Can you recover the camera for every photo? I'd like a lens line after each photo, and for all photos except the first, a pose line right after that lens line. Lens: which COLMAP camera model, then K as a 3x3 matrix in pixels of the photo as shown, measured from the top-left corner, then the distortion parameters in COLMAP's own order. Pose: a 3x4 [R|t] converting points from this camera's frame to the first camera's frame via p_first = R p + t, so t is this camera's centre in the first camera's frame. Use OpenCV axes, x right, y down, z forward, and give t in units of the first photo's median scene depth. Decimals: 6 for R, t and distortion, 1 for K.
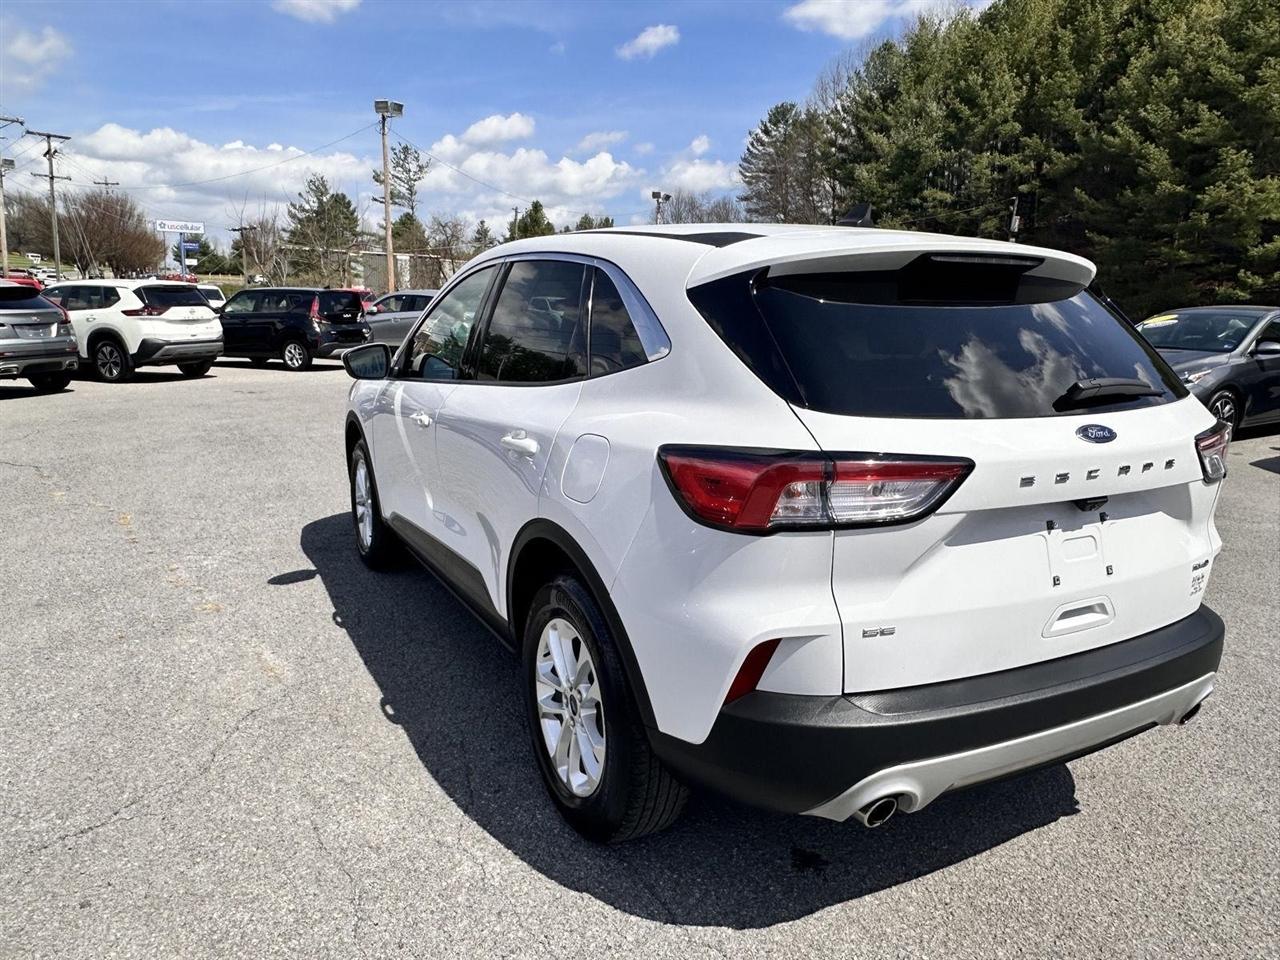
lens RADIAL K [[894.3, 0, 634.3], [0, 894.3, 498.8], [0, 0, 1]] dist [-0.005266, 0.003508]
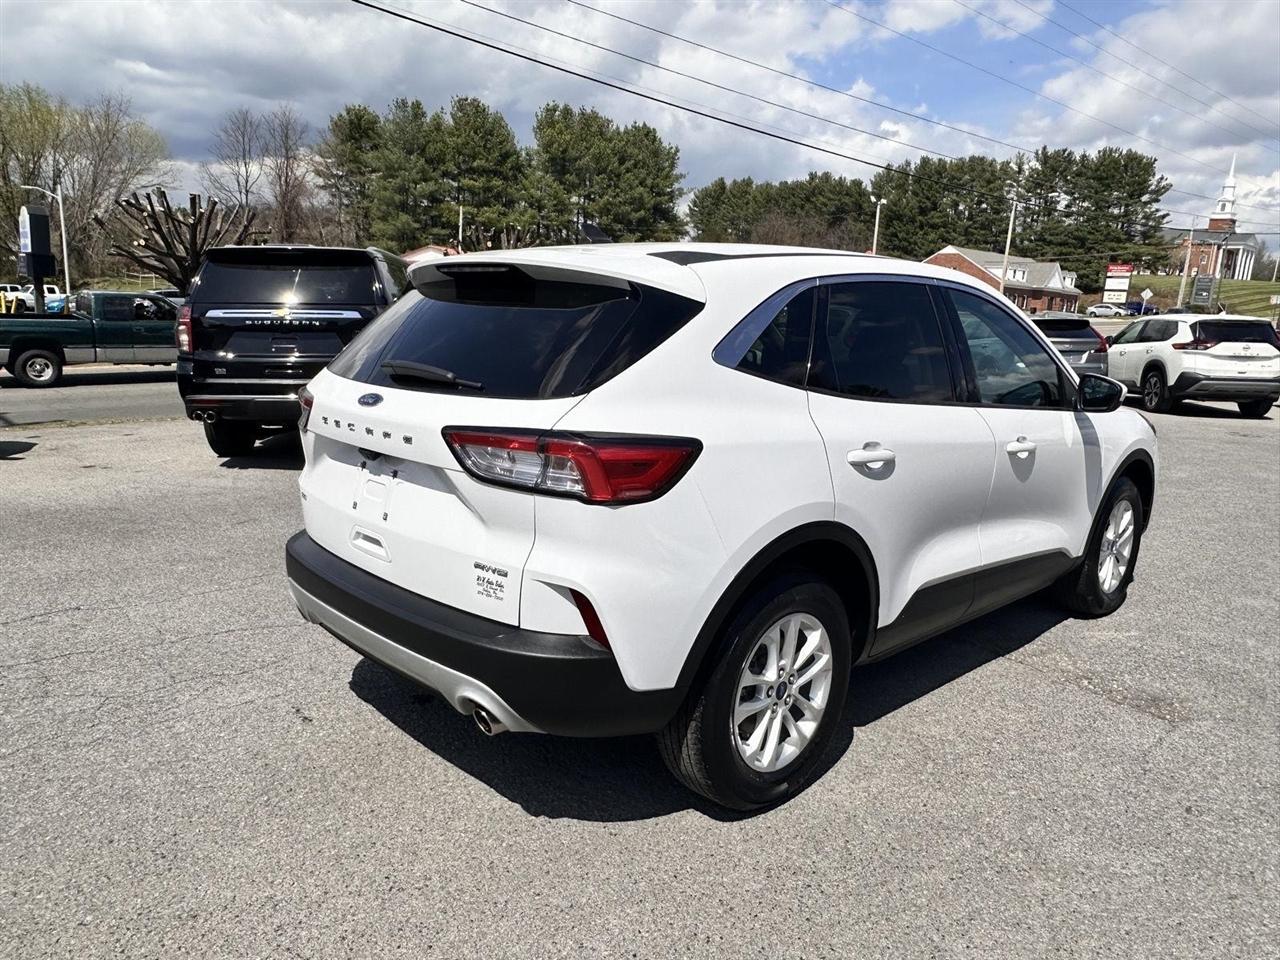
lens RADIAL K [[891.8, 0, 634.0], [0, 891.8, 491.8], [0, 0, 1]] dist [-0.003383, 0.002637]
pose [[0.285464, 0.191169, -0.939130, 0.241282], [-0.237695, 0.963410, 0.123861, -0.025303], [0.928446, 0.187868, 0.320459, 0.124672]]
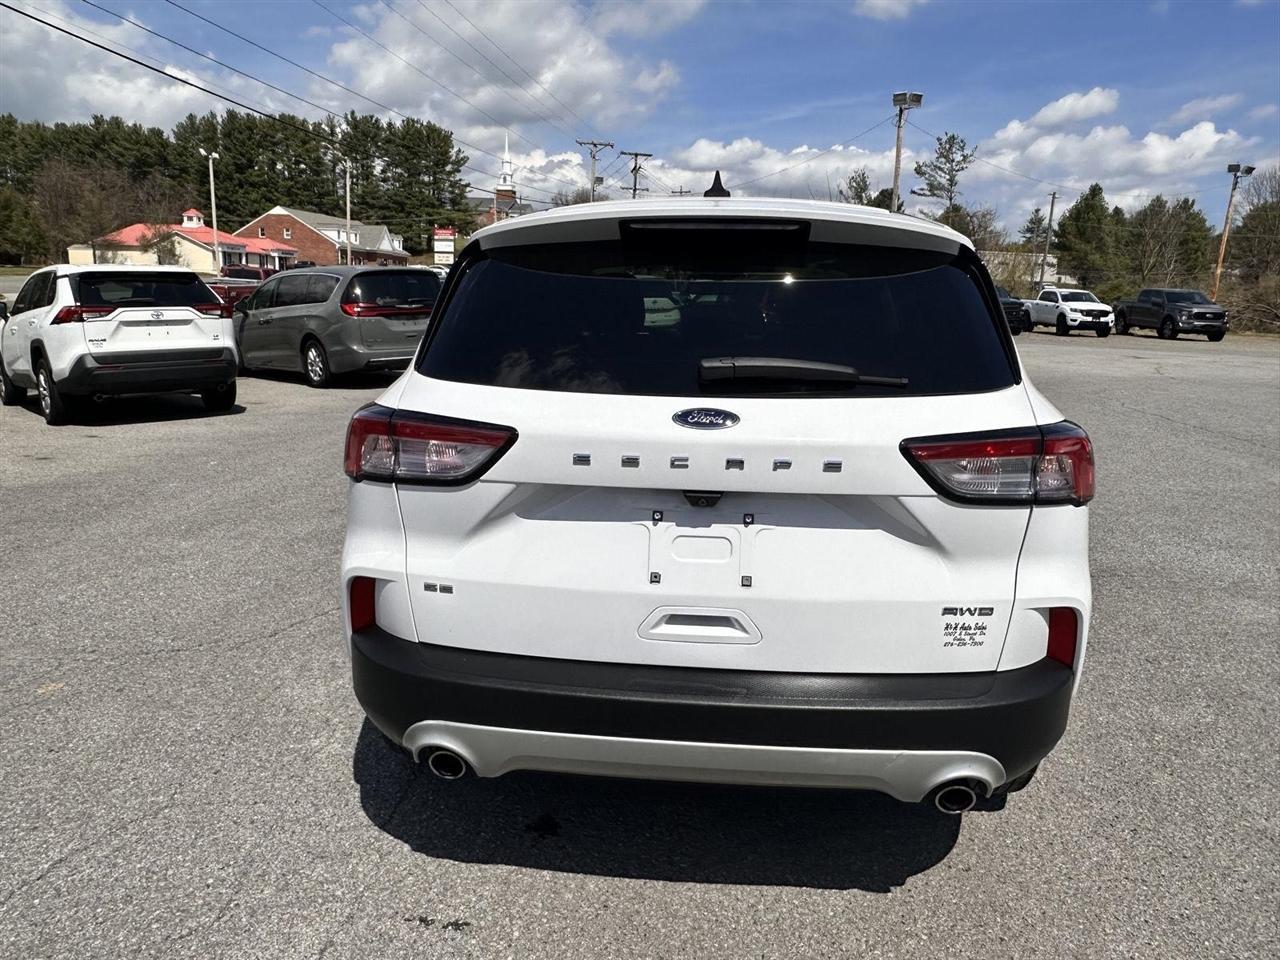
lens RADIAL K [[891.8, 0, 634.0], [0, 891.8, 491.8], [0, 0, 1]] dist [-0.003383, 0.002637]
pose [[0.839535, 0.120668, -0.529736, 0.120304], [-0.120733, 0.992080, 0.034646, -0.003067], [0.529721, 0.034870, 0.847455, 0.028569]]
